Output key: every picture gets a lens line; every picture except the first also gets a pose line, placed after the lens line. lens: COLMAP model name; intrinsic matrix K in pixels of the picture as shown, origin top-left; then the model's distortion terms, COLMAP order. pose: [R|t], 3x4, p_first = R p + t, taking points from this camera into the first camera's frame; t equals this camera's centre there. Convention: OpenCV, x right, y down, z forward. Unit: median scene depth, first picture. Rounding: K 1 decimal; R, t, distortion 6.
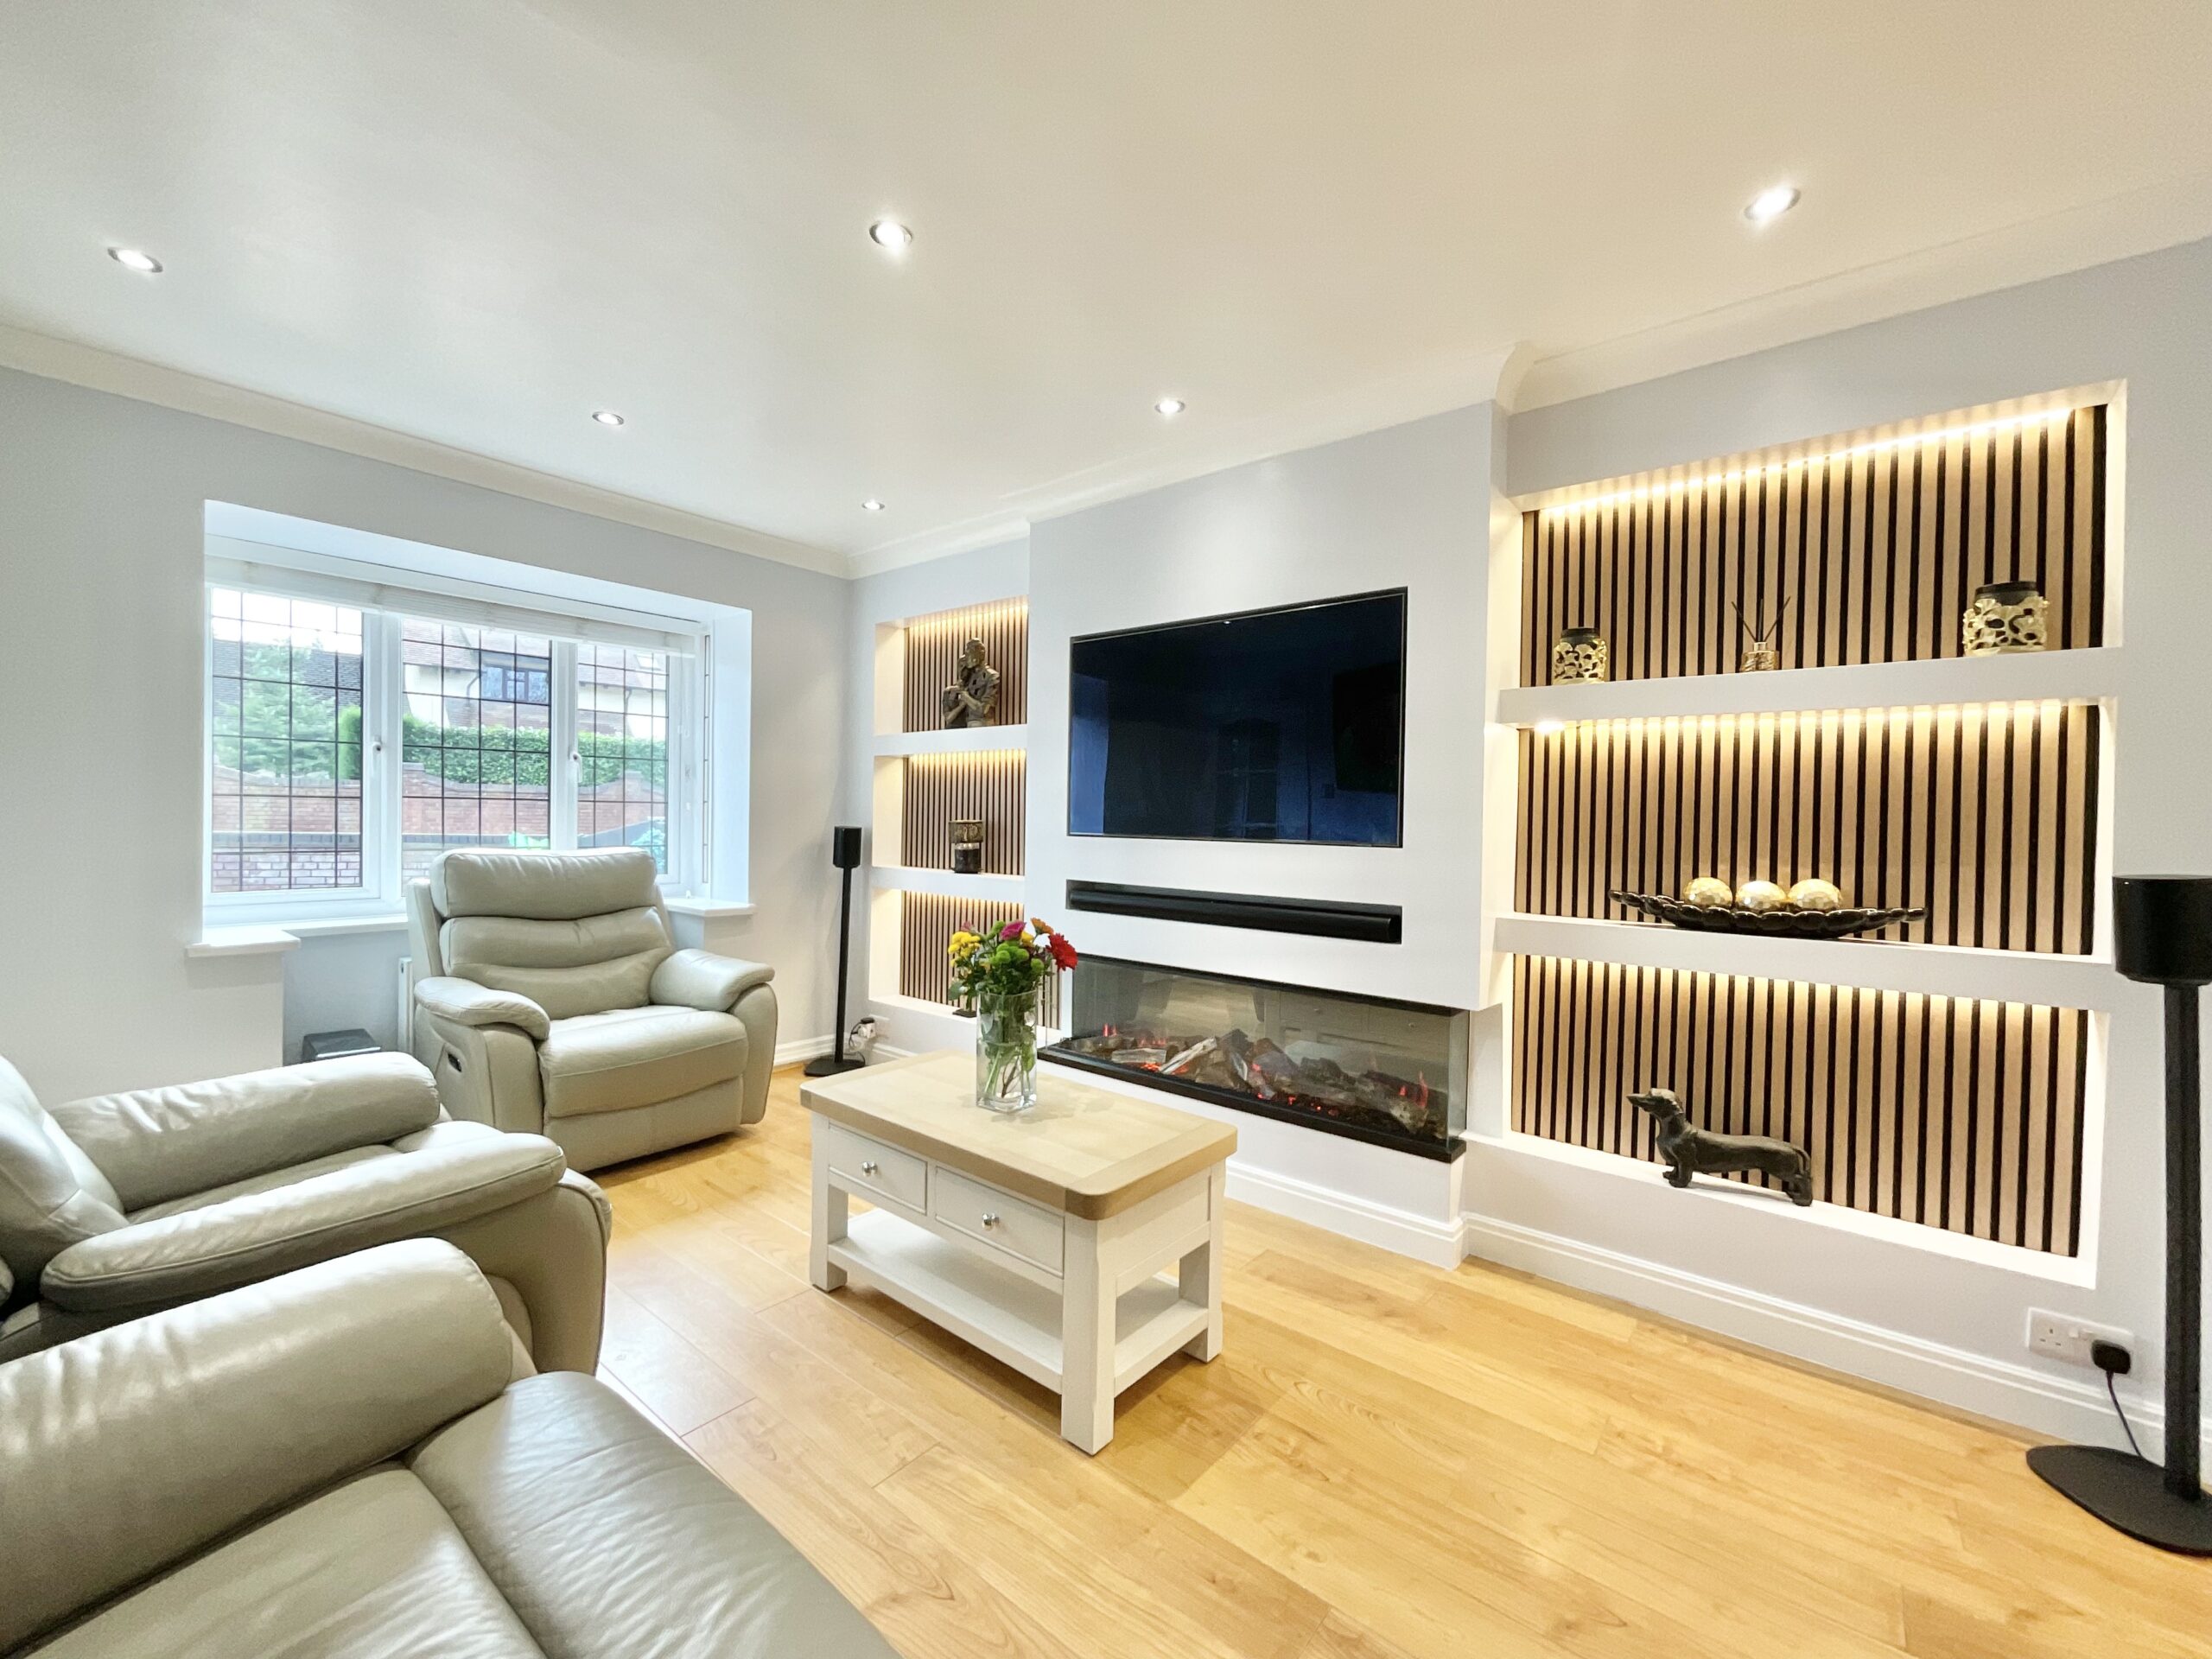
lens RADIAL K [[903.7, 0, 1101.1], [0, 903.7, 821.5], [0, 0, 1]] dist [-0.001122, 0.001293]
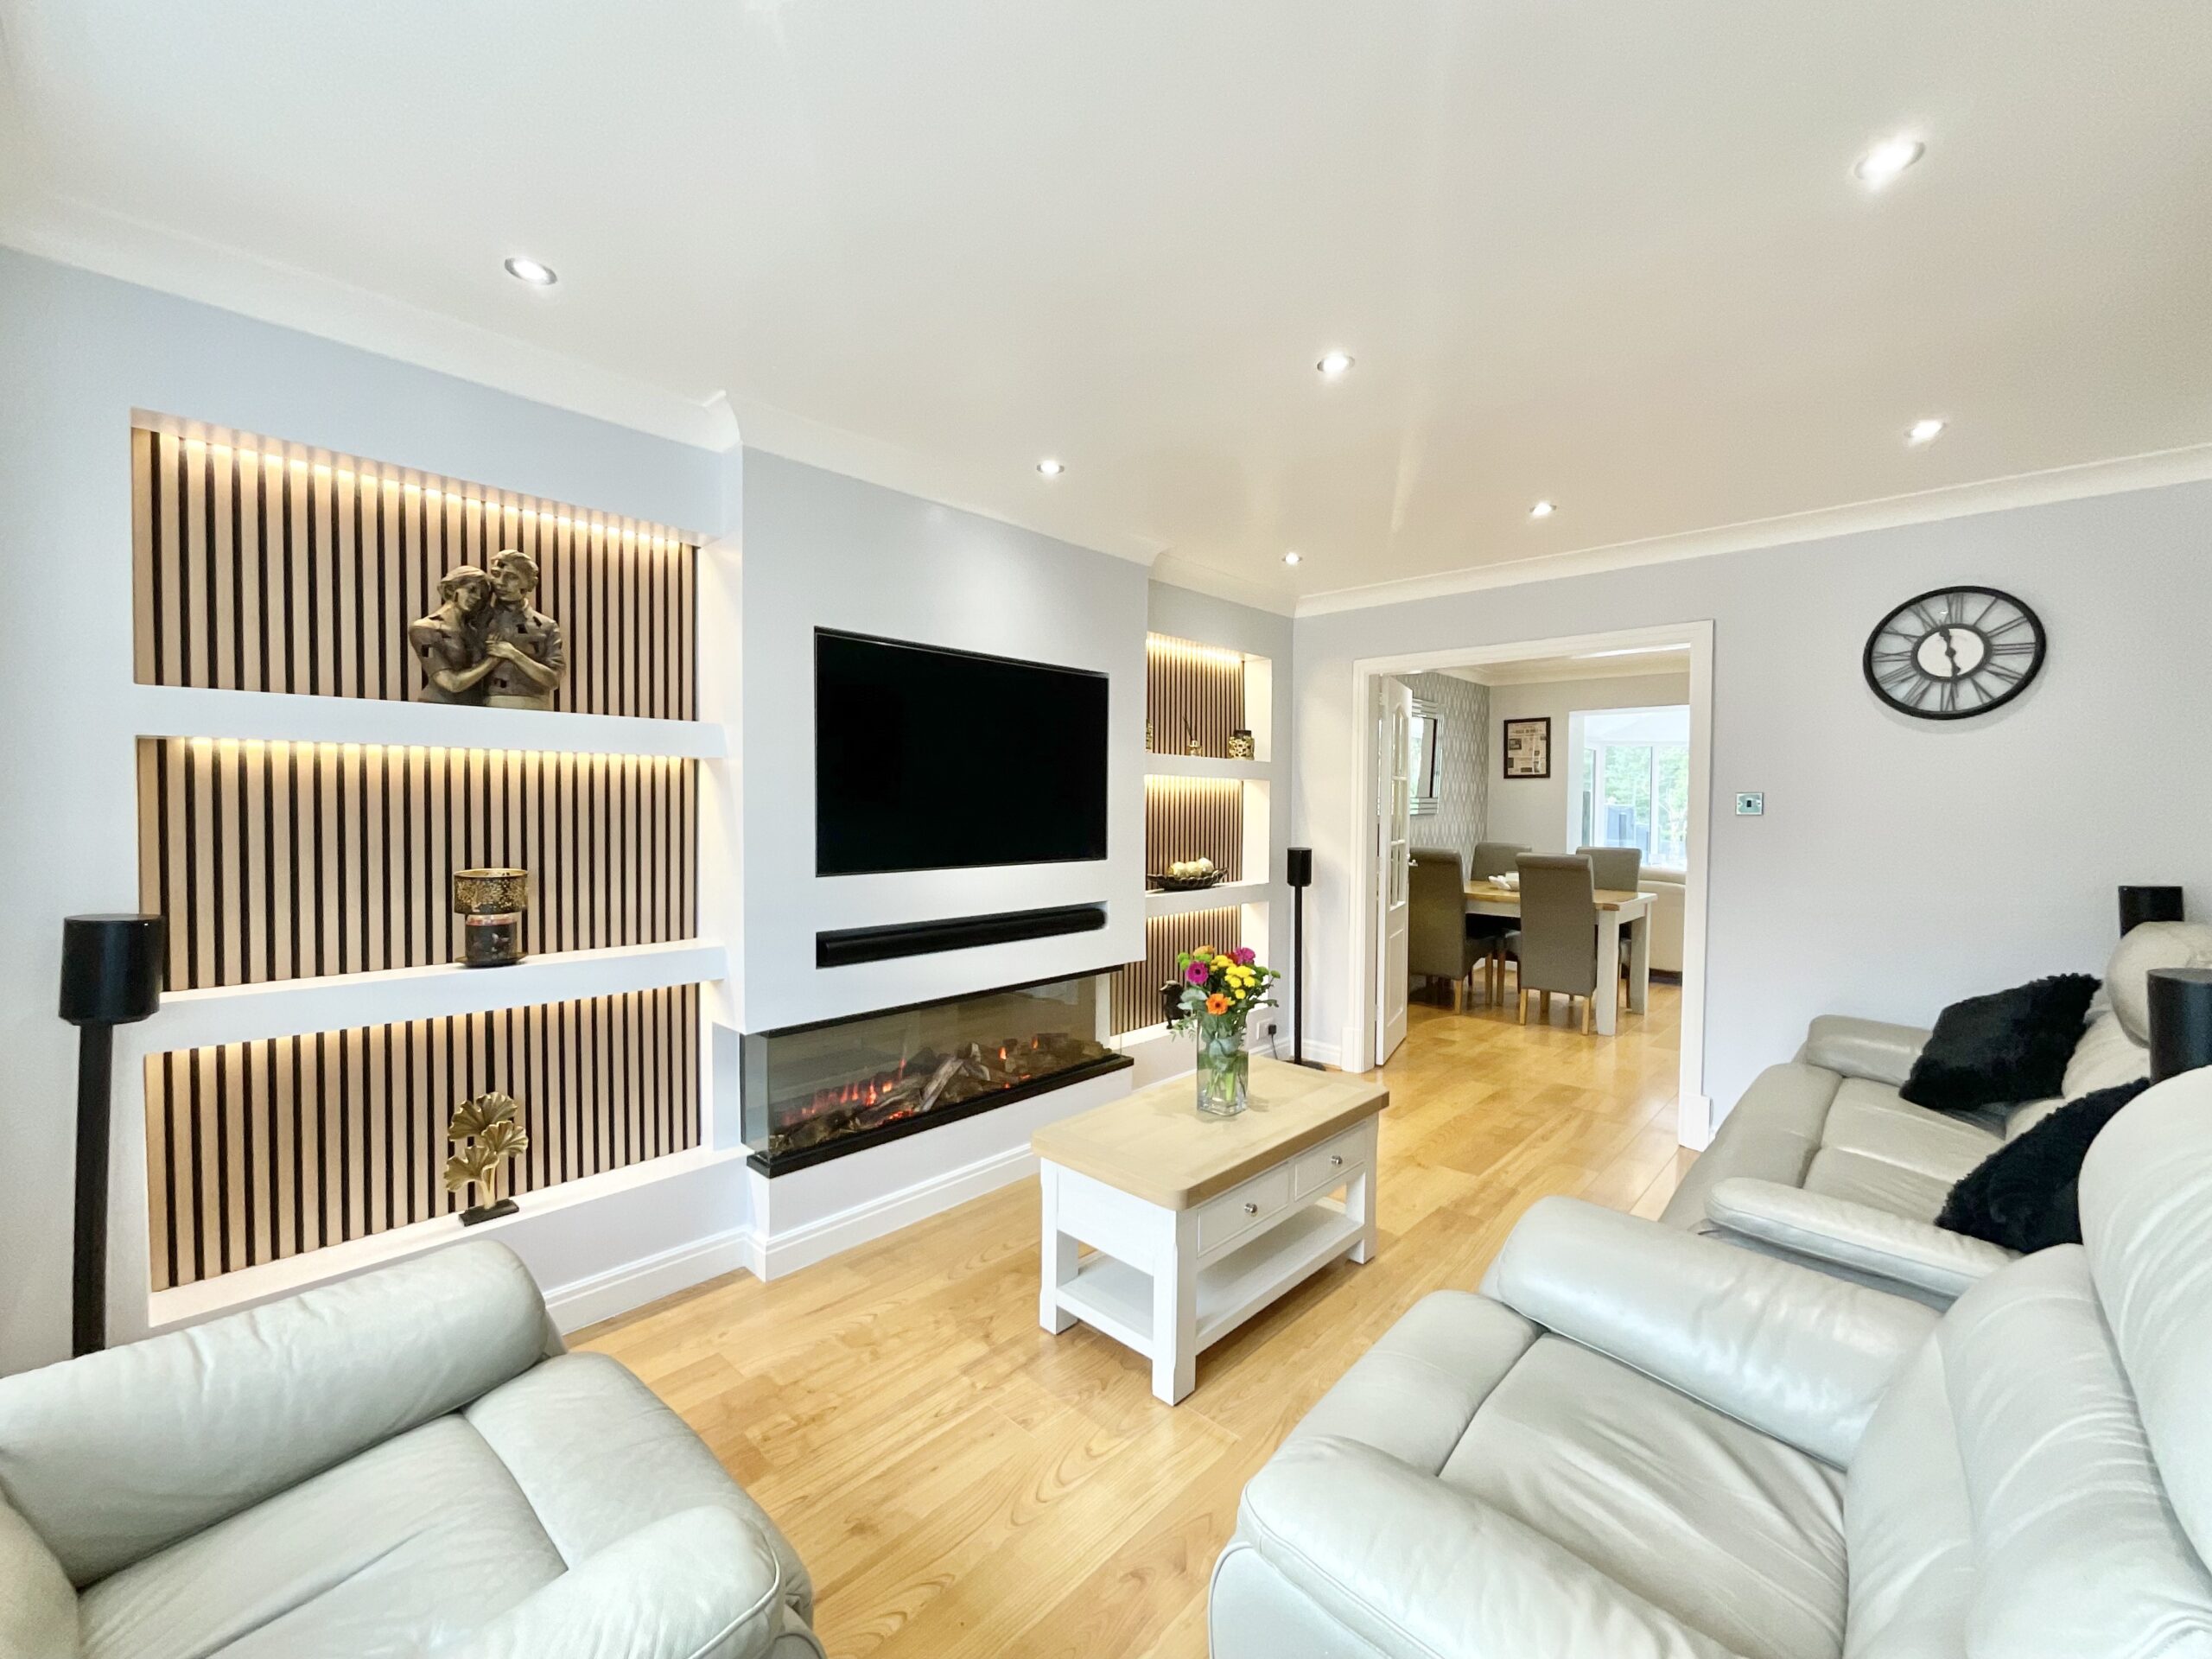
lens RADIAL K [[903.7, 0, 1099.1], [0, 903.7, 822.5], [0, 0, 1]] dist [-0.001122, 0.001293]
pose [[0.049643, -0.003751, 0.998760, -0.978757], [0.036974, 0.999314, 0.001915, -0.024748], [-0.998082, 0.036833, 0.049747, 0.851698]]
